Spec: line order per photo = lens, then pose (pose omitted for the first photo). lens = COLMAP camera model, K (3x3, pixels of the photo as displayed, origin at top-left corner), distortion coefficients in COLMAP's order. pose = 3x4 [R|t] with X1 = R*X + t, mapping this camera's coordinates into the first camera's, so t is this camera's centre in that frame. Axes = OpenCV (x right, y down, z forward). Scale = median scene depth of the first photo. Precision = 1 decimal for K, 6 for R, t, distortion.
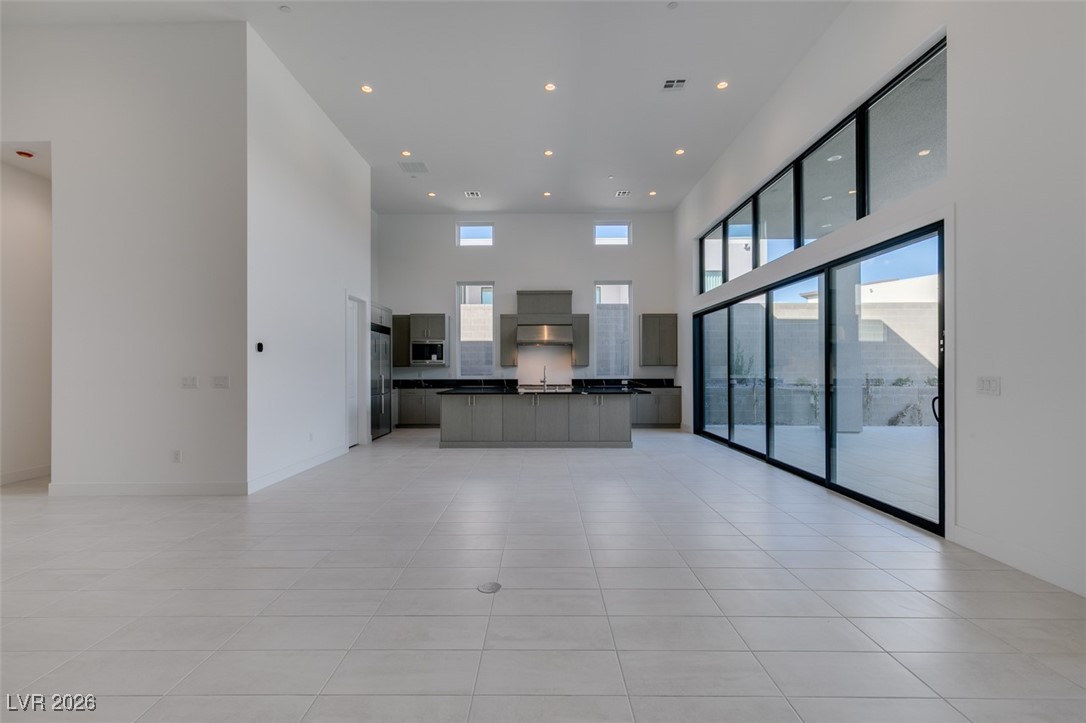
lens RADIAL K [[485.5, 0, 536.5], [0, 485.5, 367.3], [0, 0, 1]] dist [0.004178, -0.000443]
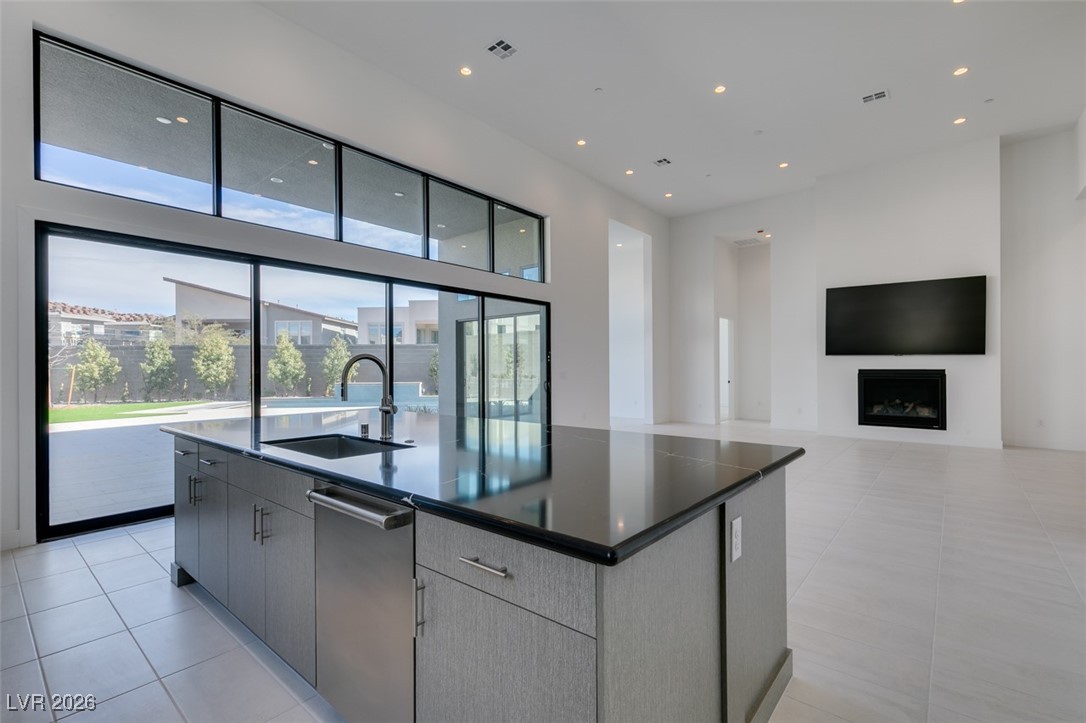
lens RADIAL K [[485.5, 0, 542.1], [0, 485.5, 366.1], [0, 0, 1]] dist [0.004178, -0.000443]
pose [[-0.768319, 0.009459, 0.639997, -0.191119], [0.003784, 0.999940, -0.010237, 0.004098], [-0.640056, -0.005443, -0.768309, 0.915319]]
